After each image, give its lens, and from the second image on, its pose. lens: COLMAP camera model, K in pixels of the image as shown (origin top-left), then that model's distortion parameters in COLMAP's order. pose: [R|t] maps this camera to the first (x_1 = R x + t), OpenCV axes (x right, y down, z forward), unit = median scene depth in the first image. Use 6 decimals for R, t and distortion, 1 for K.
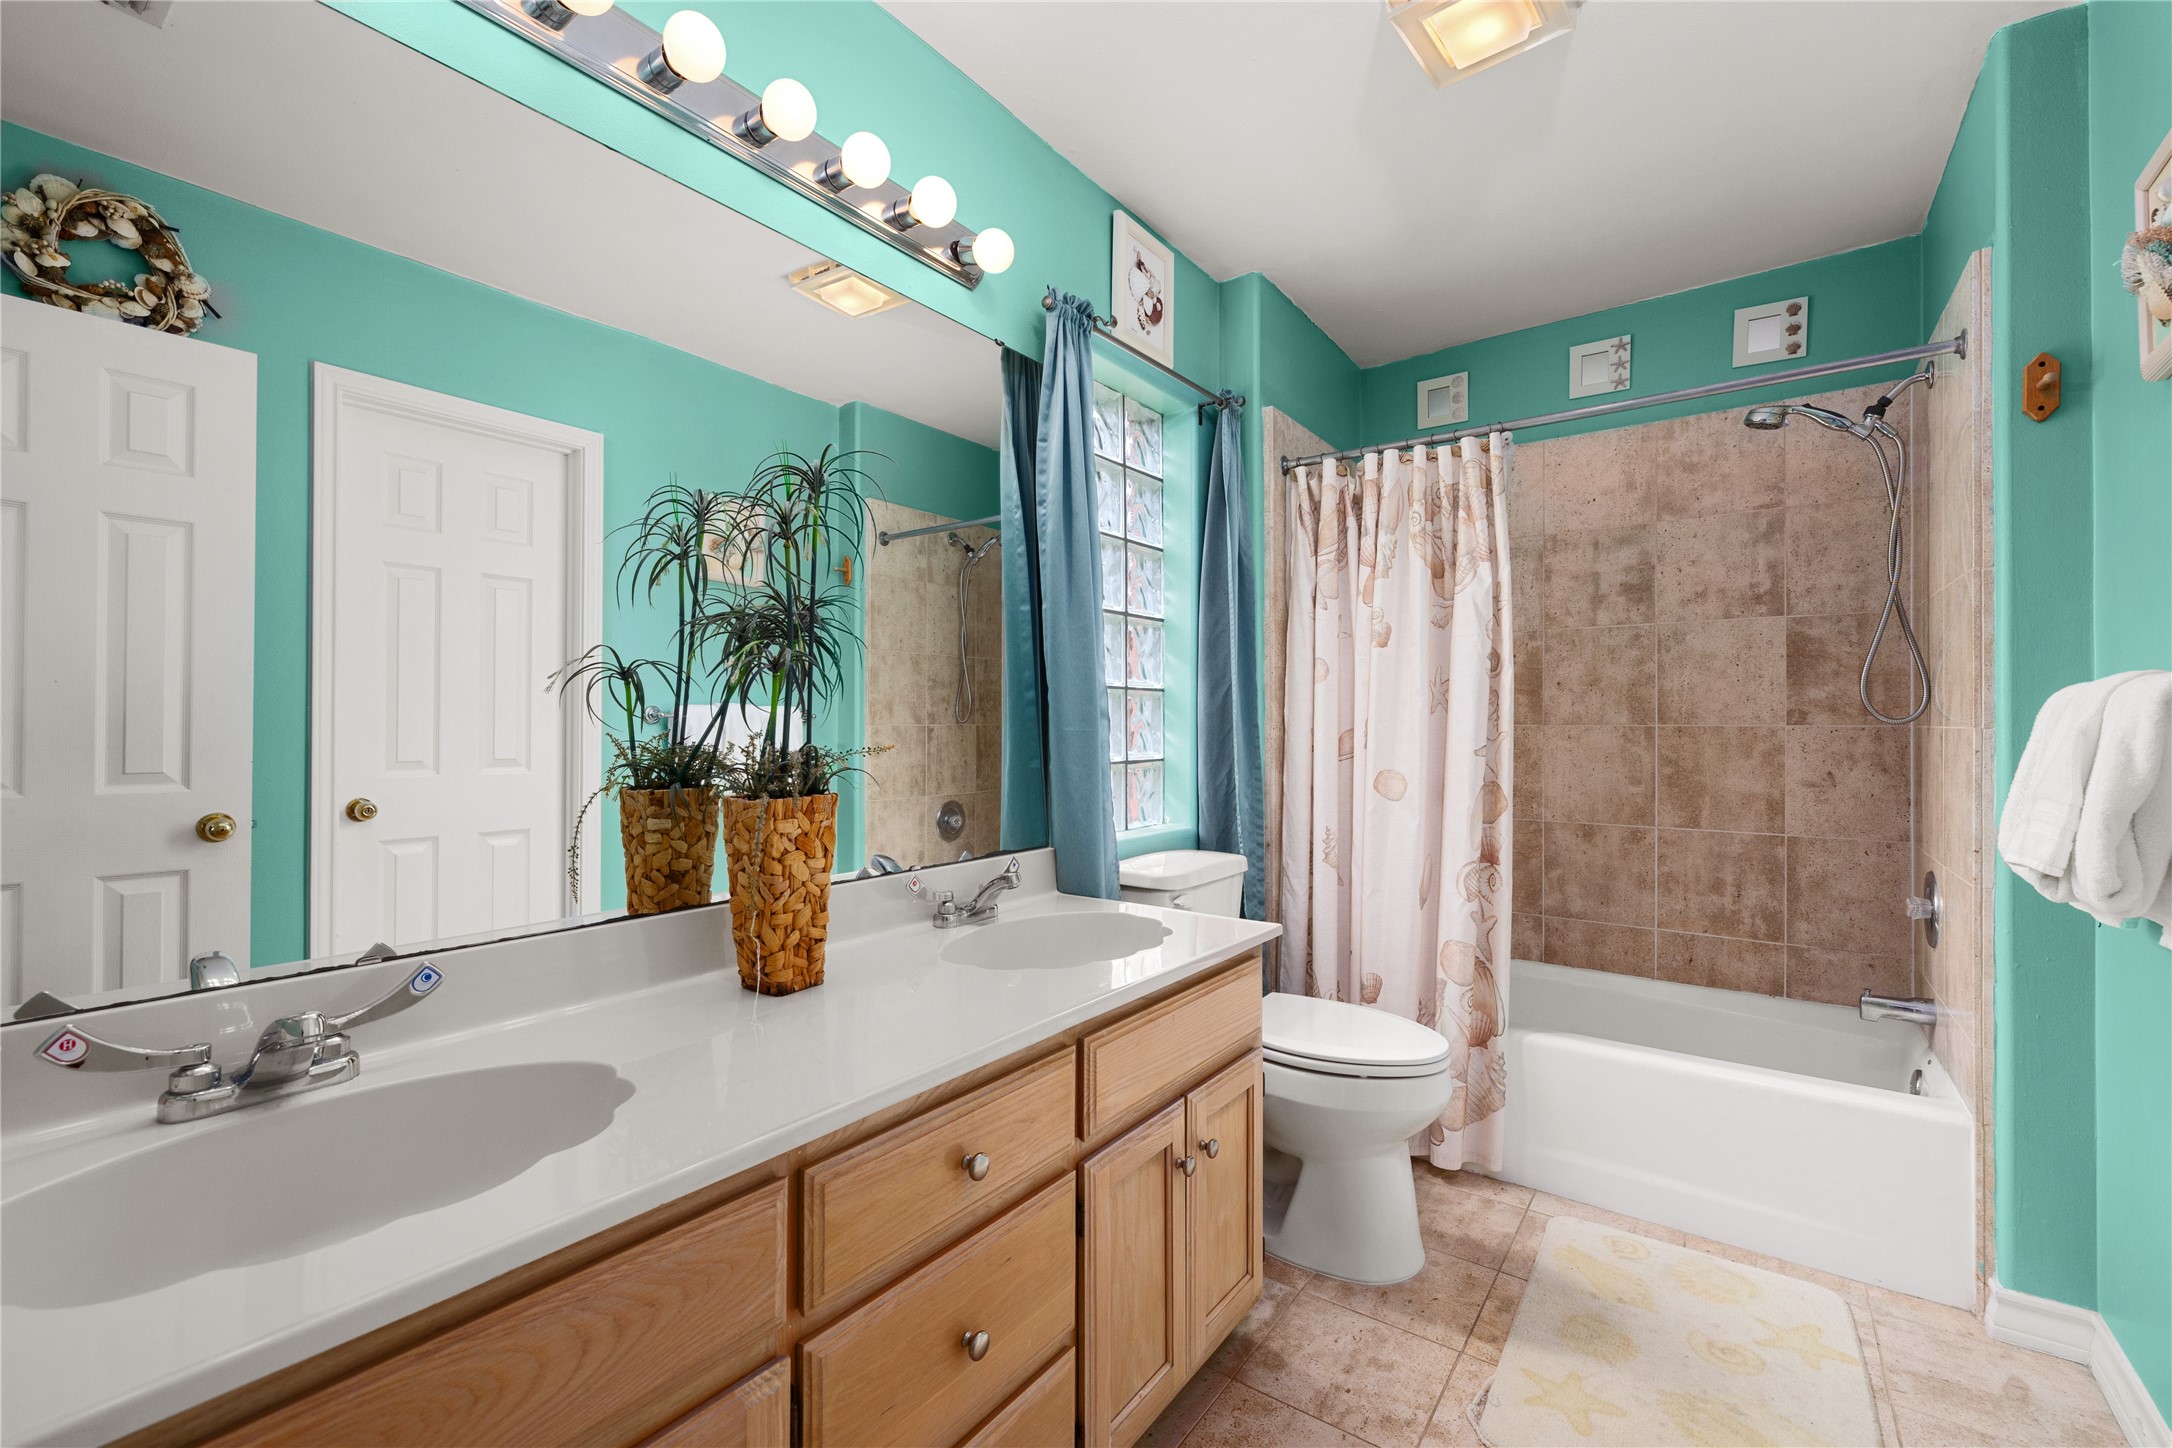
lens RADIAL K [[914.4, 0, 1078.9], [0, 914.4, 723.9], [0, 0, 1]] dist [0.002210, 0.000995]
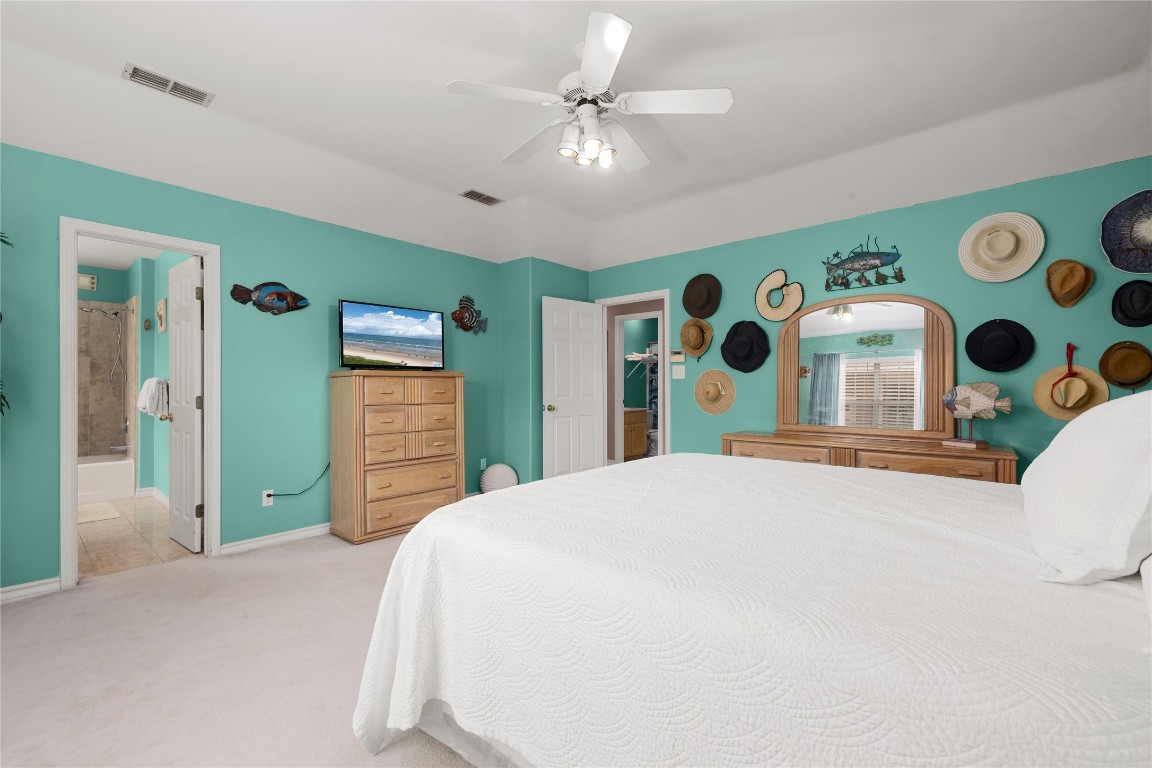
lens RADIAL K [[485.0, 0, 572.2], [0, 485.0, 383.9], [0, 0, 1]] dist [0.002210, 0.000995]
pose [[0.087122, 0.009543, 0.996152, -1.118125], [-0.002347, 0.999953, -0.009375, 0.010623], [-0.996195, -0.001522, 0.087140, -1.232045]]
